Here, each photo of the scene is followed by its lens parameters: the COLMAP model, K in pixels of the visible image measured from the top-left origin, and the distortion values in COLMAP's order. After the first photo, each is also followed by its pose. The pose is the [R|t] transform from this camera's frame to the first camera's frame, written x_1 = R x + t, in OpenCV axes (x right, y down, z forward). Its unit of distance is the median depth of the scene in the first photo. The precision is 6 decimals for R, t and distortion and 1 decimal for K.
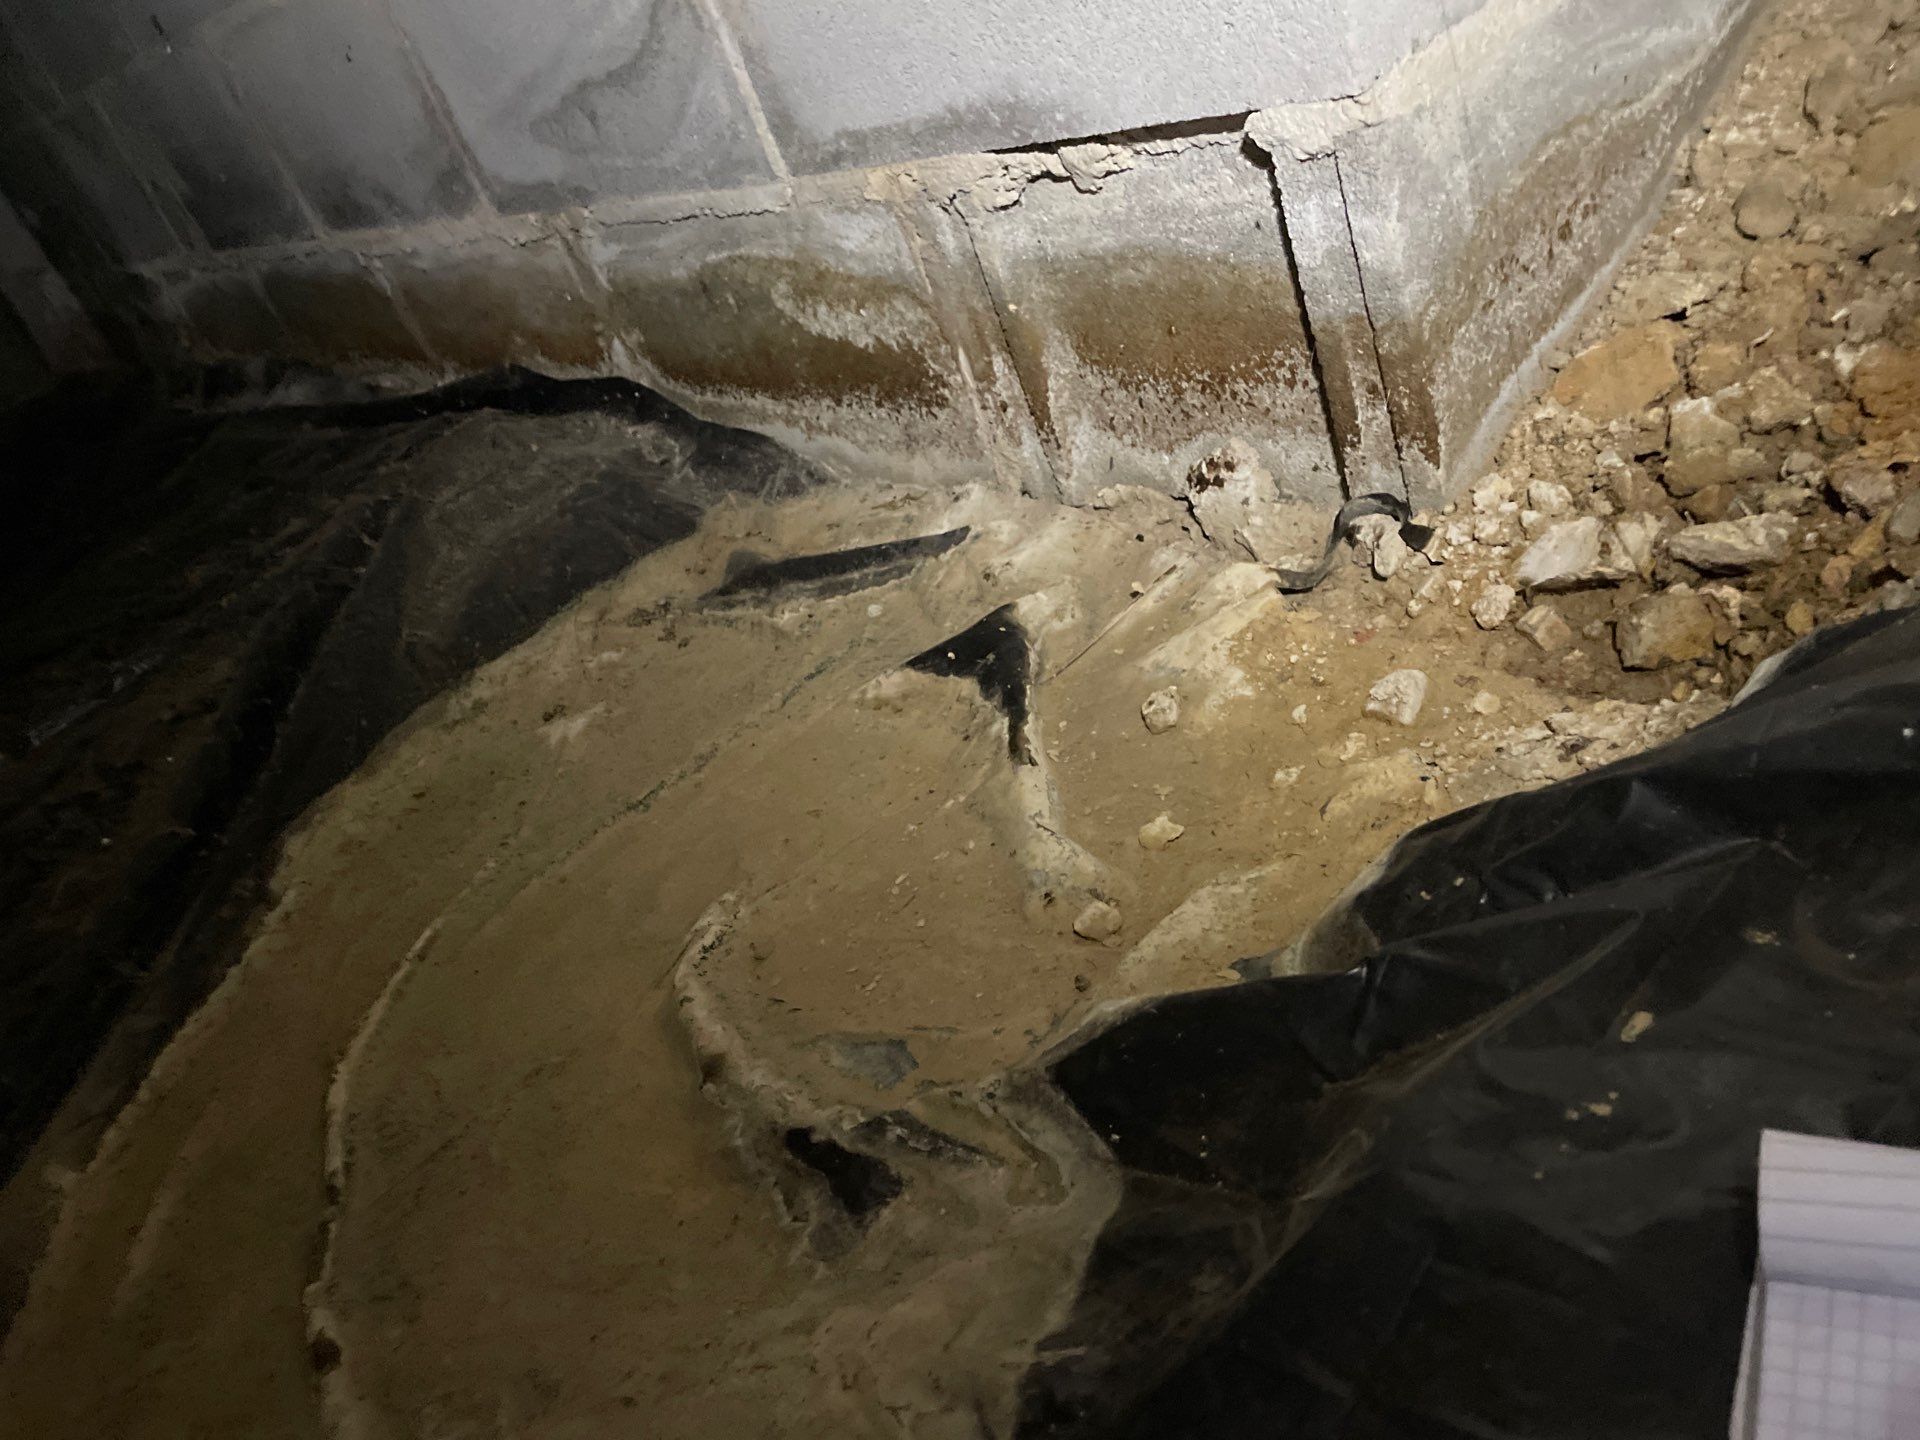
lens RADIAL K [[1443.3, 0, 954.7], [0, 1443.3, 711.7], [0, 0, 1]] dist [0.065747, -0.105960]
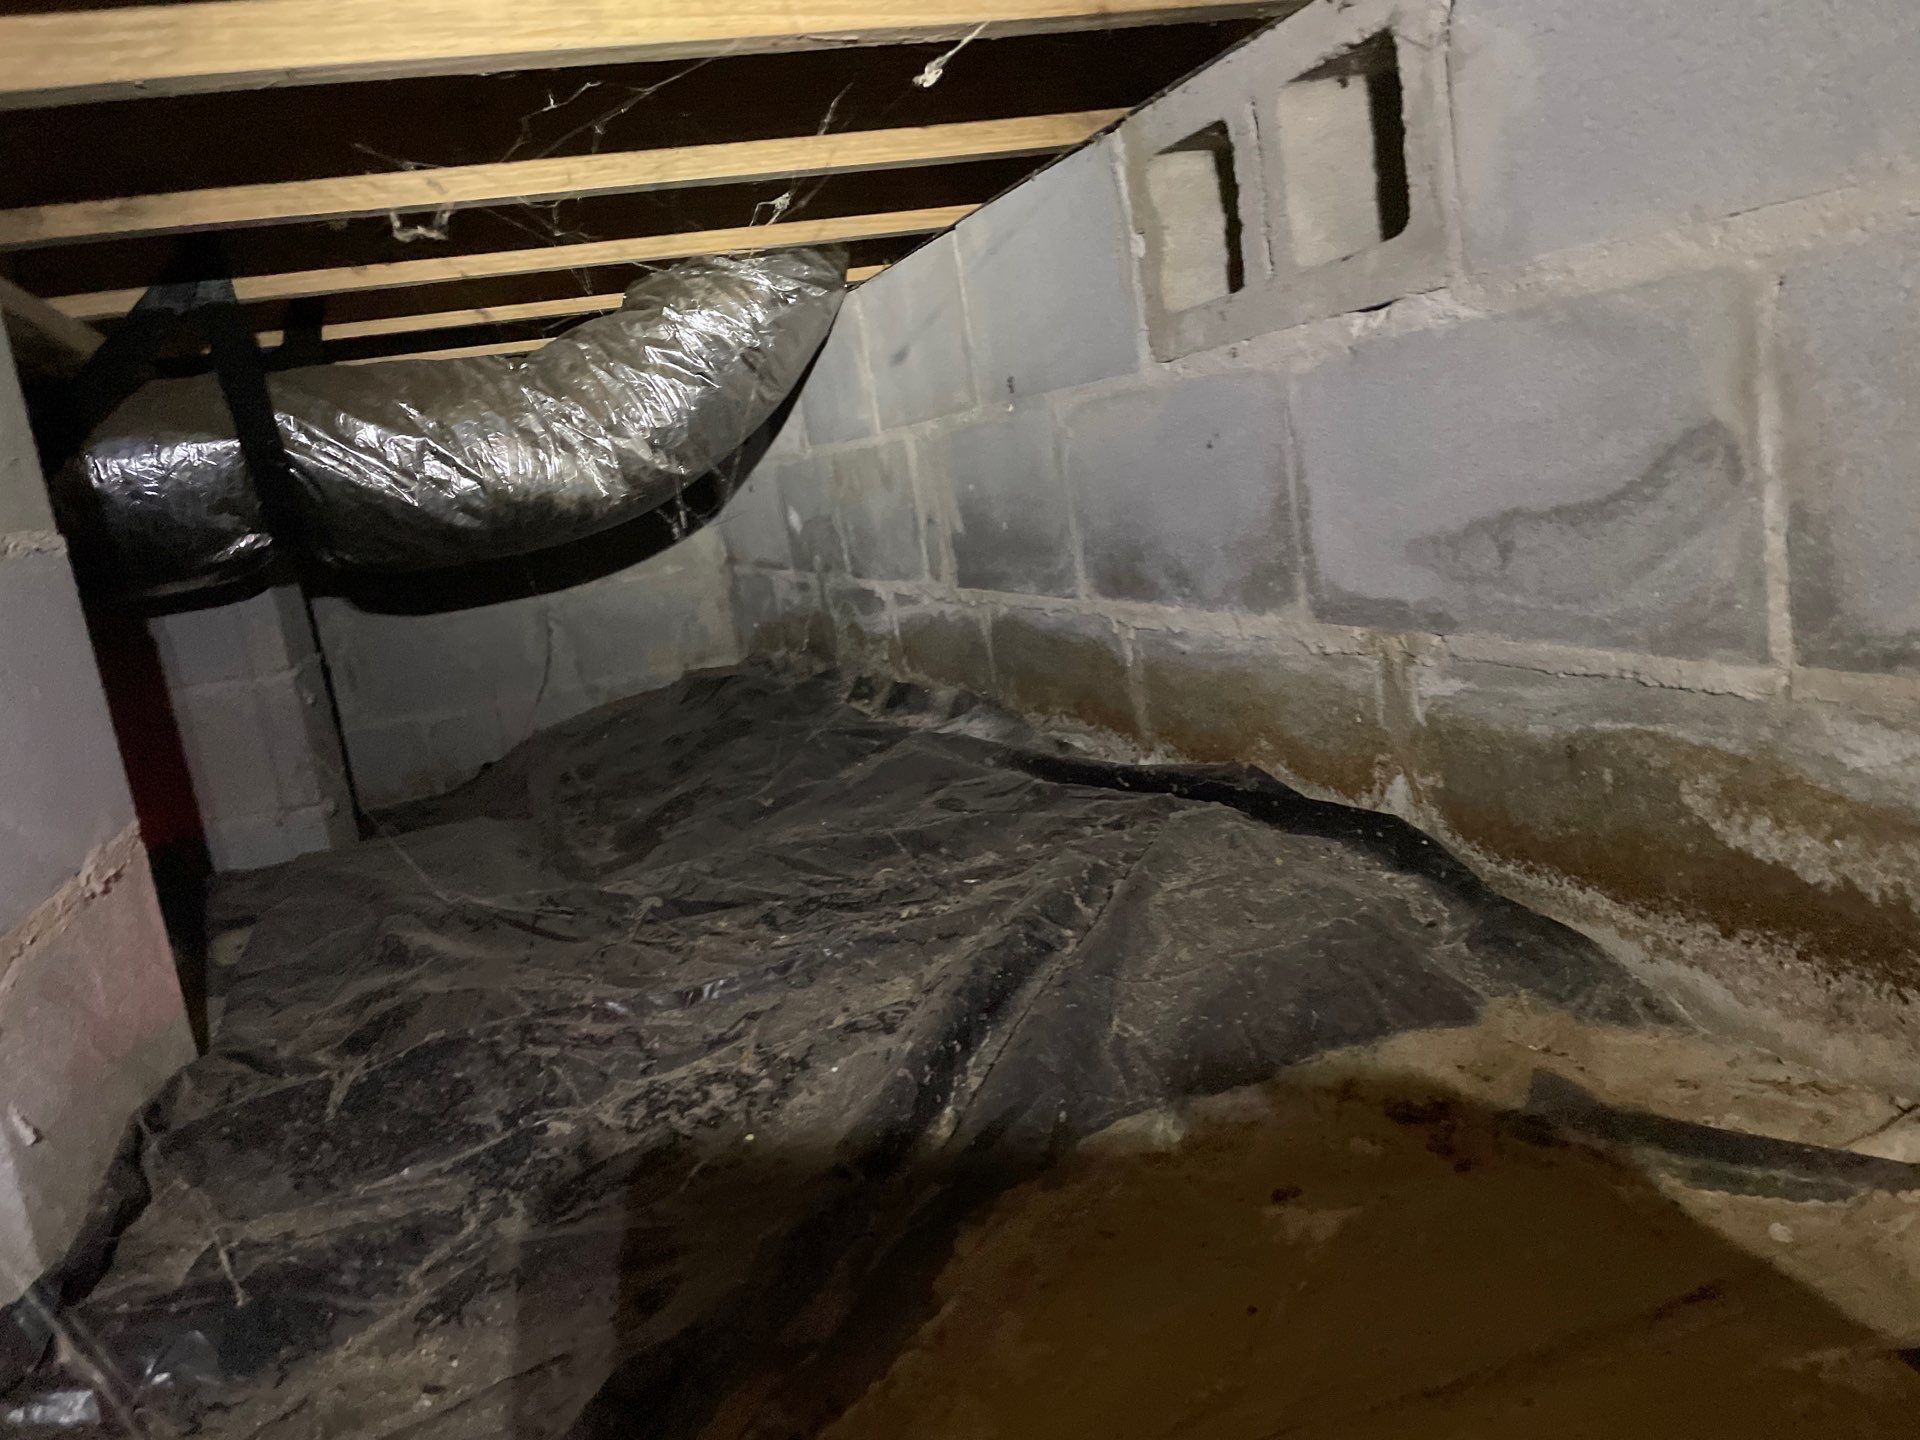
lens RADIAL K [[1443.3, 0, 954.7], [0, 1443.3, 711.7], [0, 0, 1]] dist [0.065747, -0.105960]
pose [[0.894153, 0.267364, -0.359175, -0.191472], [-0.359119, 0.907327, -0.218613, 0.000614], [0.267440, 0.324460, 0.907305, 0.121959]]
